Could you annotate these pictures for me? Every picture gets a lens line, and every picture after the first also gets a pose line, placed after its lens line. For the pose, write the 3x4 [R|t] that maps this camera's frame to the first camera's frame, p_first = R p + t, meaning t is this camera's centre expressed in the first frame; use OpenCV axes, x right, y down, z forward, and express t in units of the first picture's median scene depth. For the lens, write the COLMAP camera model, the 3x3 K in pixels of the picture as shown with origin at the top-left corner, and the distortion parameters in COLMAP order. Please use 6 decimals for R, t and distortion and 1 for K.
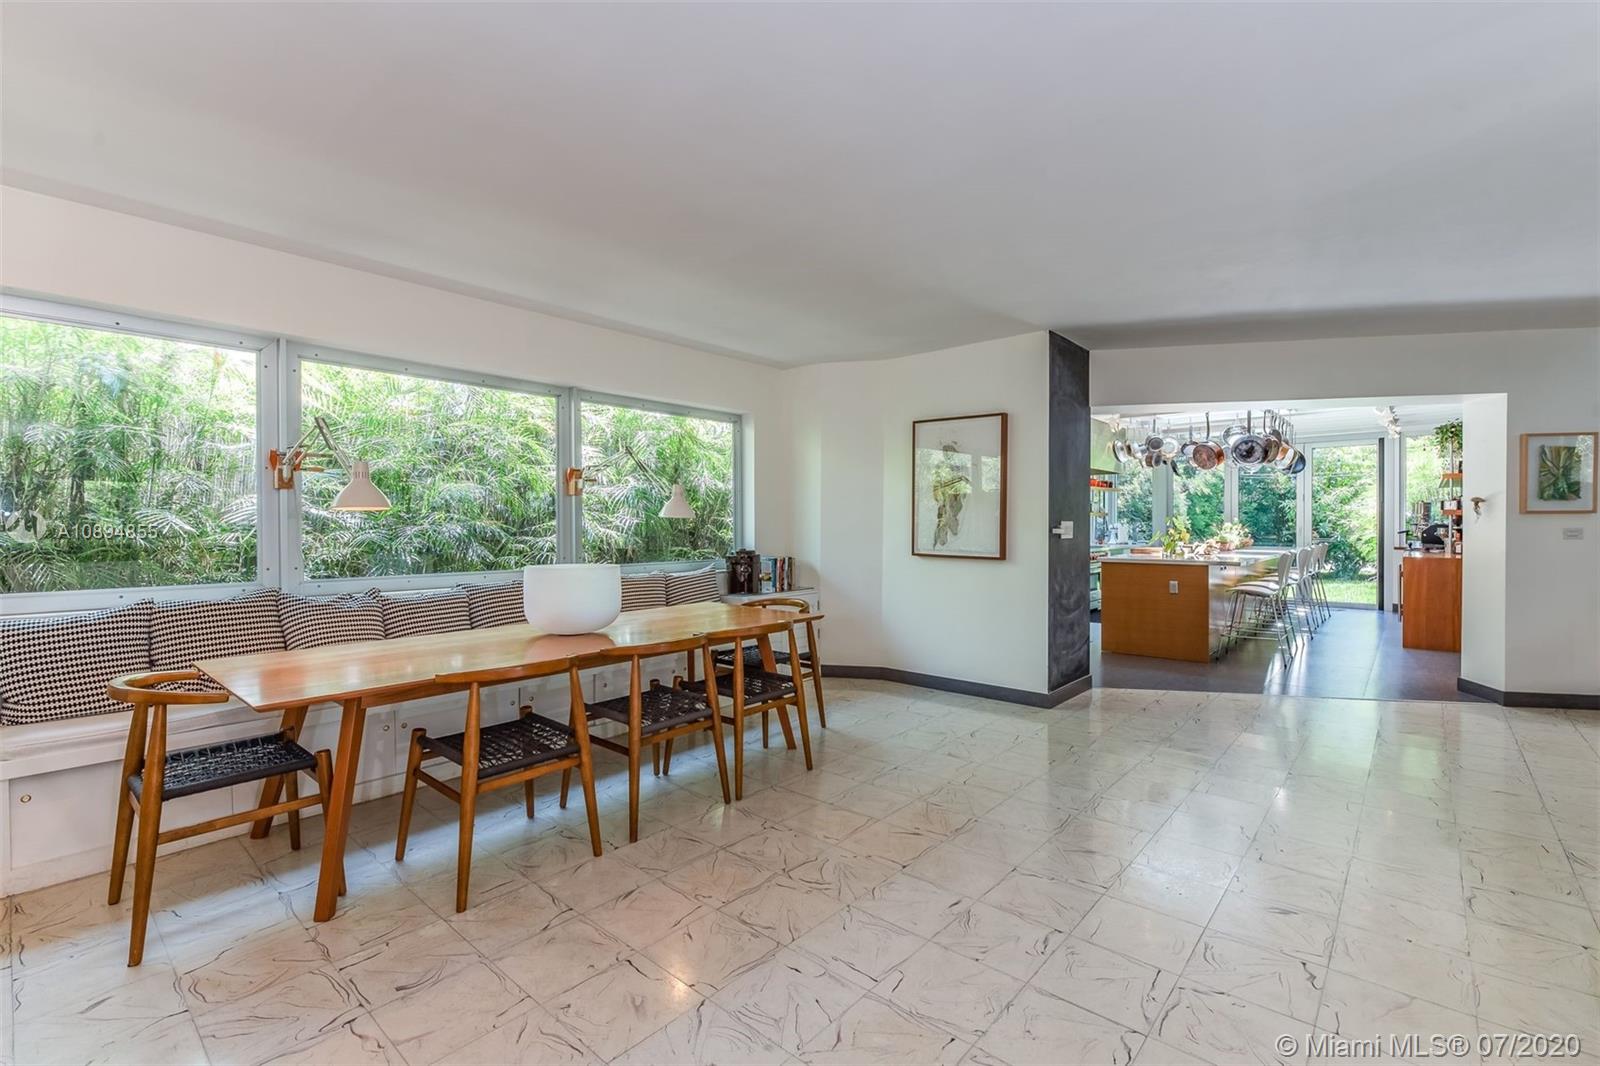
lens RADIAL K [[720.5, 0, 797.9], [0, 720.5, 528.3], [0, 0, 1]] dist [0.003386, 0.000361]
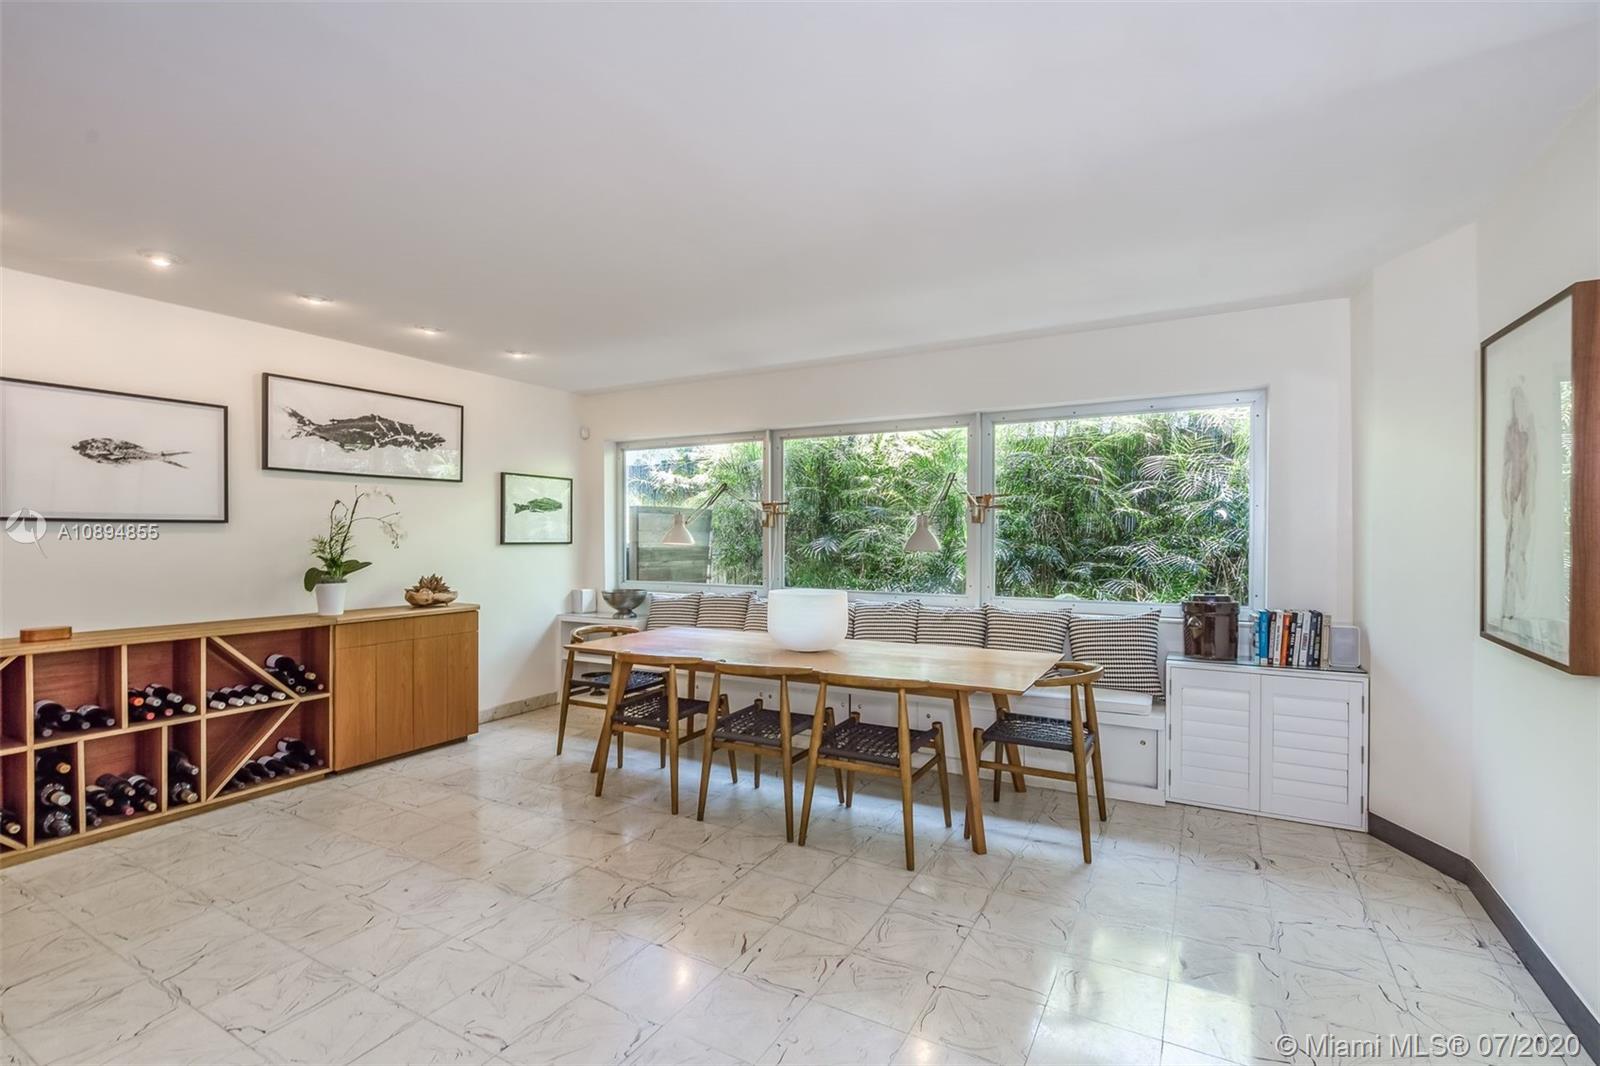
lens RADIAL K [[720.5, 0, 790.5], [0, 720.5, 542.3], [0, 0, 1]] dist [0.003386, 0.000361]
pose [[0.200552, 0.015400, -0.979562, 0.705116], [0.000187, 0.999876, 0.015757, -0.041983], [0.979683, -0.003344, 0.200525, 0.637661]]
